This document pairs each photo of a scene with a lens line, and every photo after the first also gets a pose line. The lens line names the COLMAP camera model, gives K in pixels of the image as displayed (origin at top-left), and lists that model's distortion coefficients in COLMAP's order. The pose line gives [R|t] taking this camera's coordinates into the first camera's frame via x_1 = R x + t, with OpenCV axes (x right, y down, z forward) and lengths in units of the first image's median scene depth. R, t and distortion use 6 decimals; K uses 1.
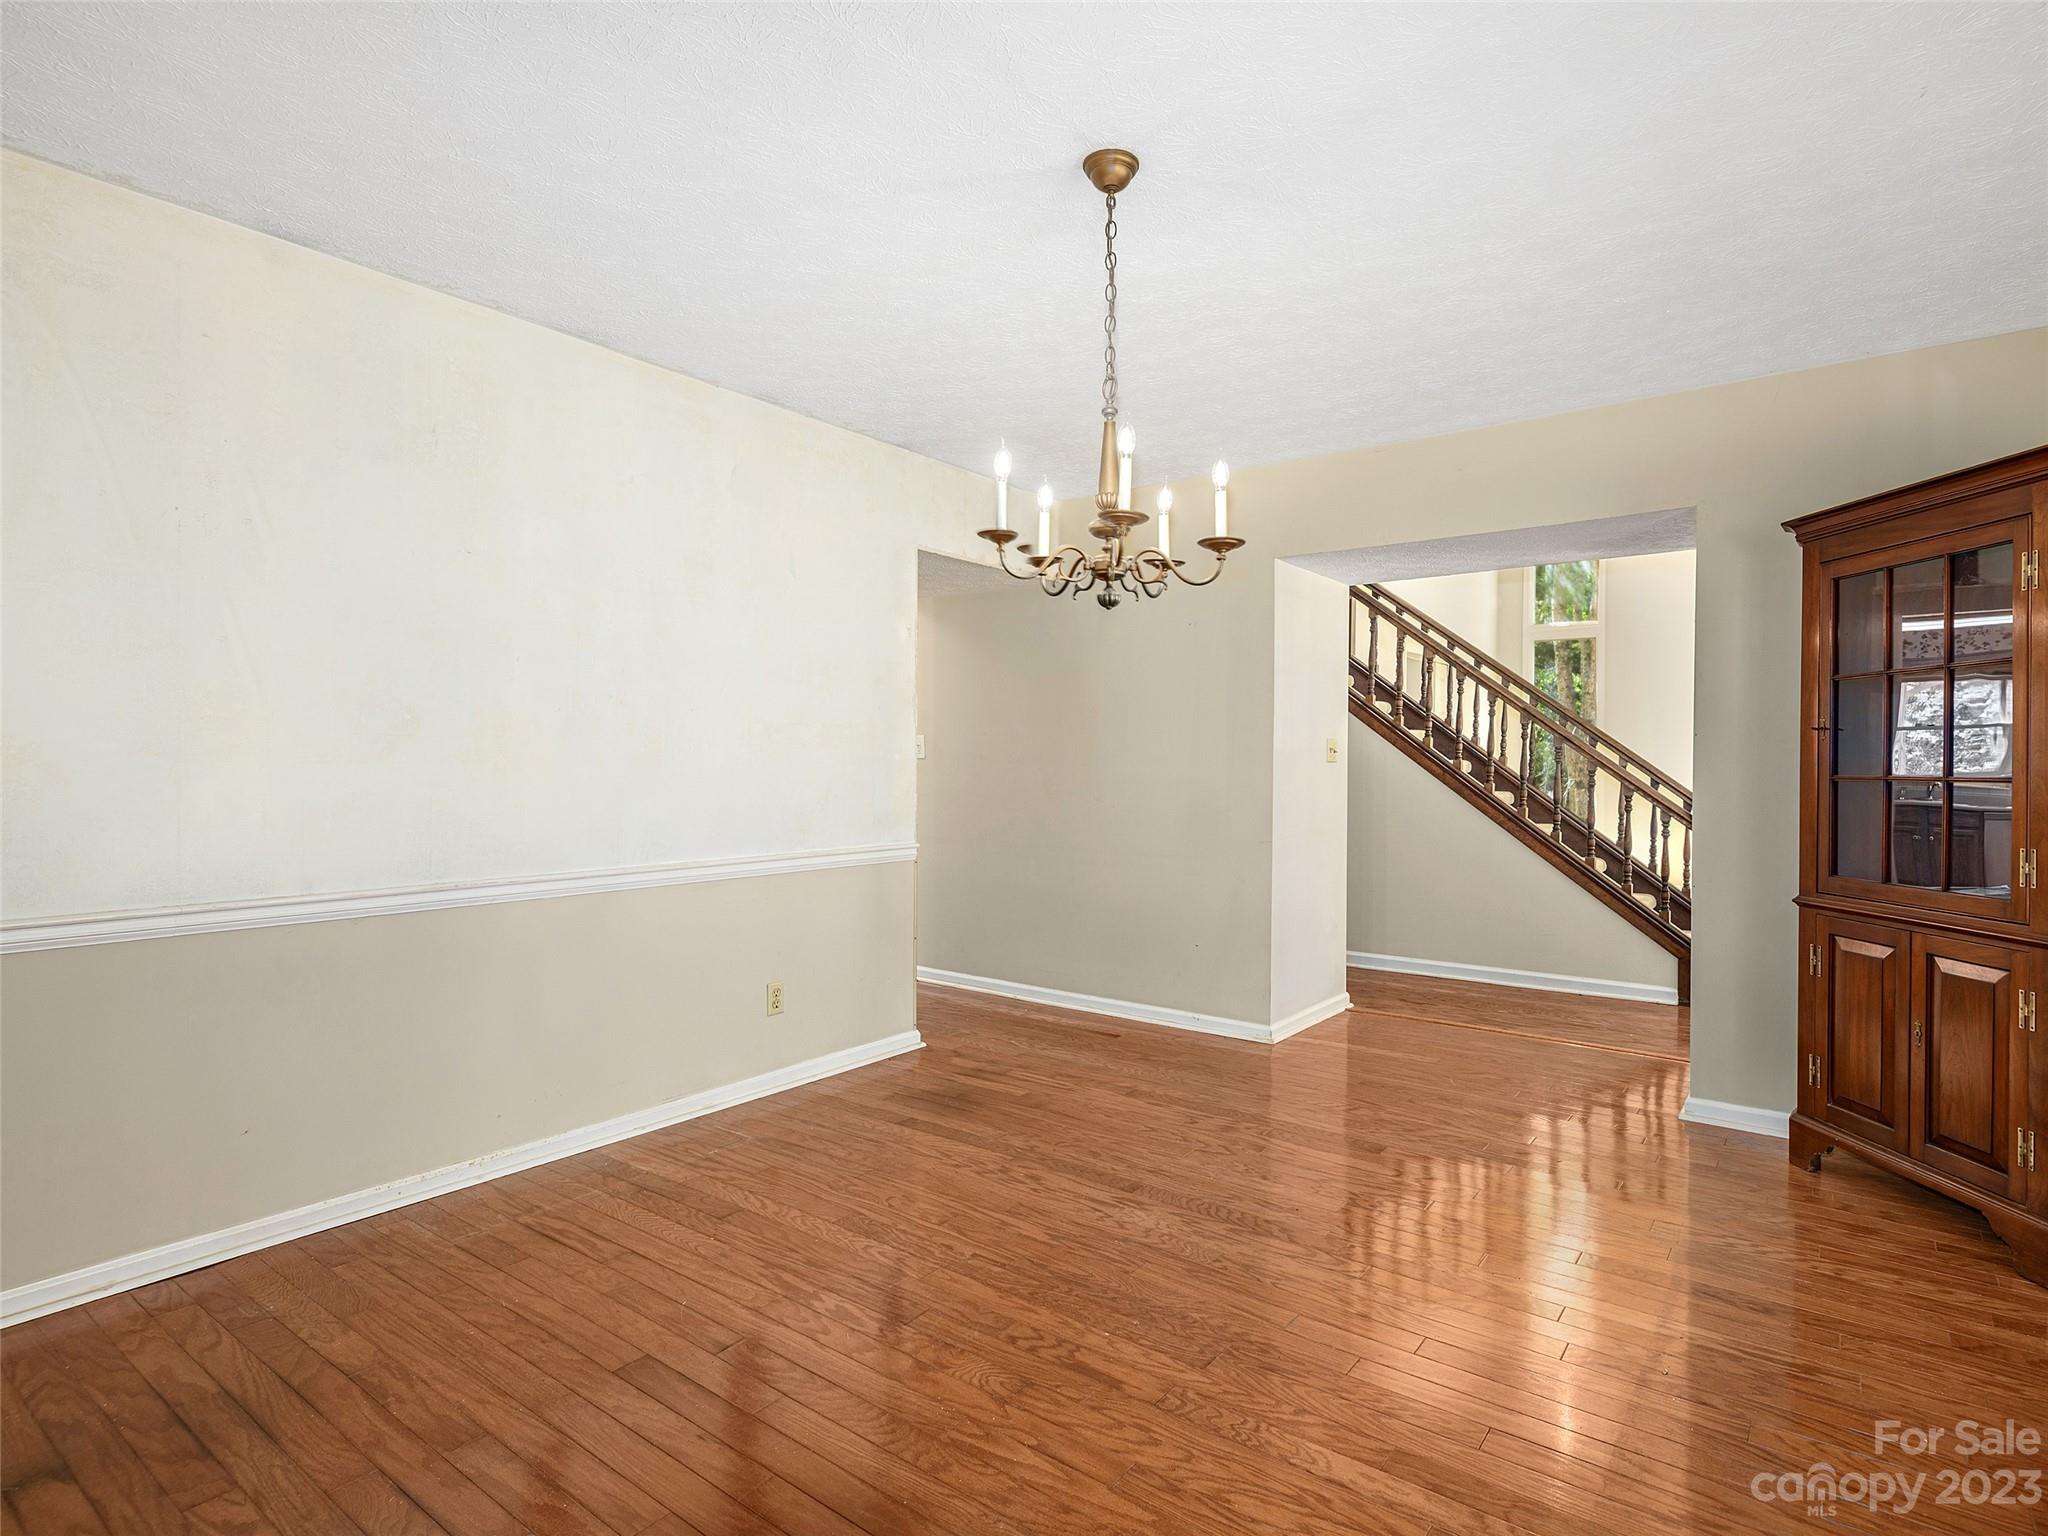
lens RADIAL K [[1070.9, 0, 1021.8], [0, 1070.9, 757.8], [0, 0, 1]] dist [0.033943, -0.037237]
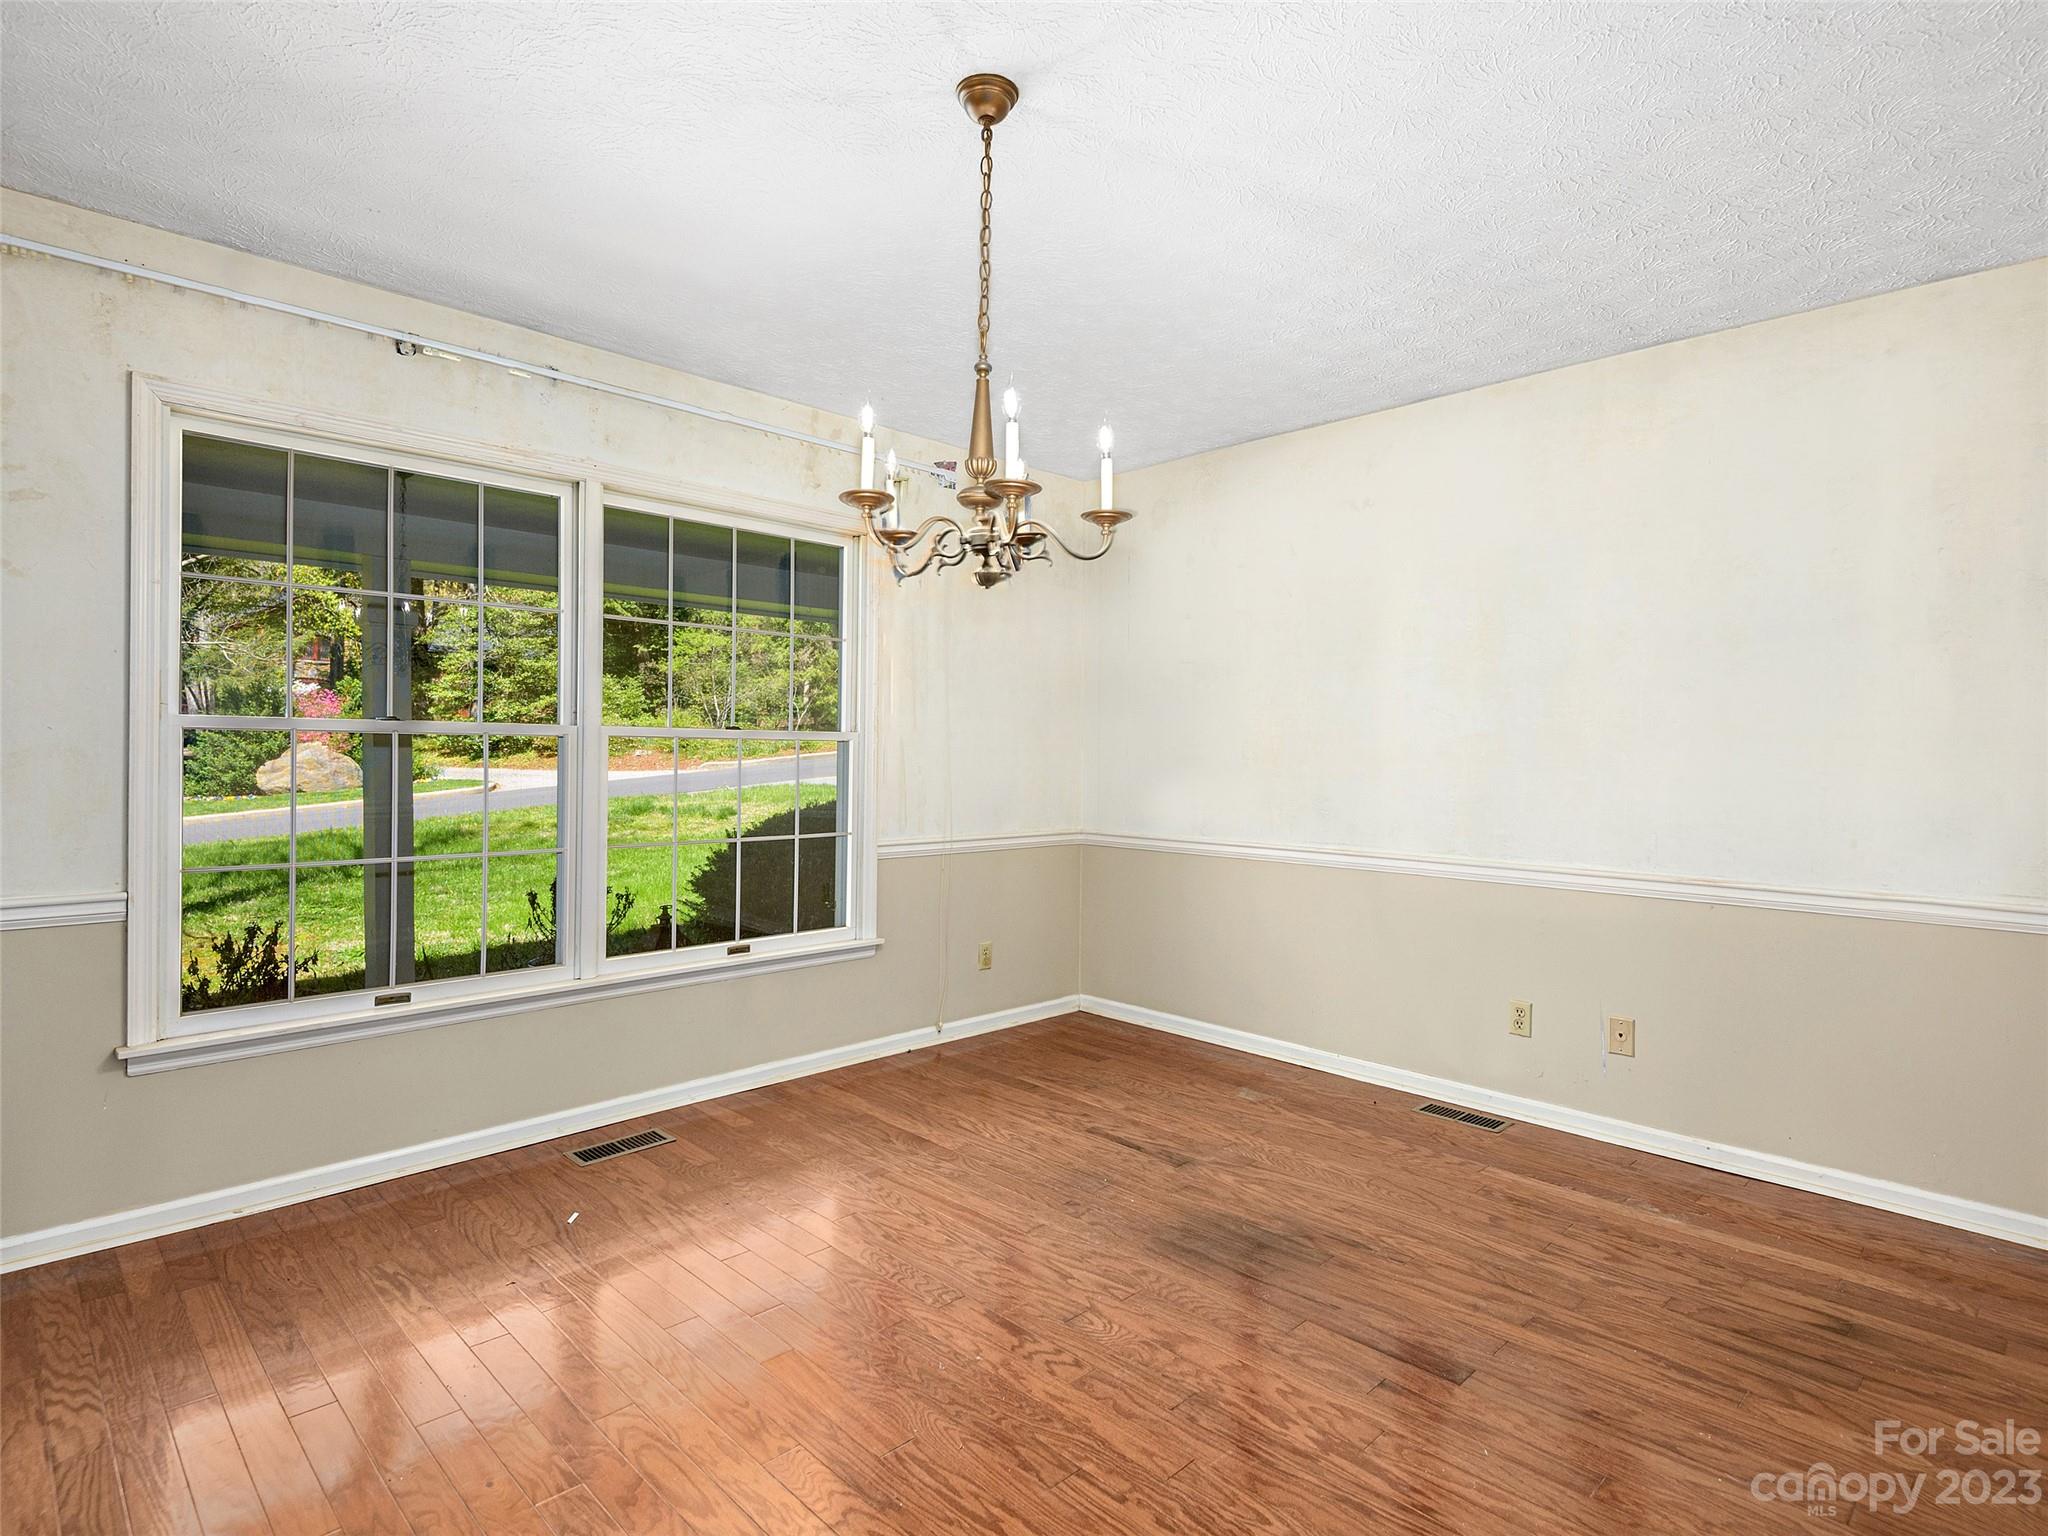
lens RADIAL K [[1070.9, 0, 1021.8], [0, 1070.9, 757.8], [0, 0, 1]] dist [0.033943, -0.037237]
pose [[-0.993071, -0.019104, 0.115949, -0.060271], [-0.018426, 0.999806, 0.006918, -0.004413], [-0.116059, 0.004733, -0.993231, 1.960968]]
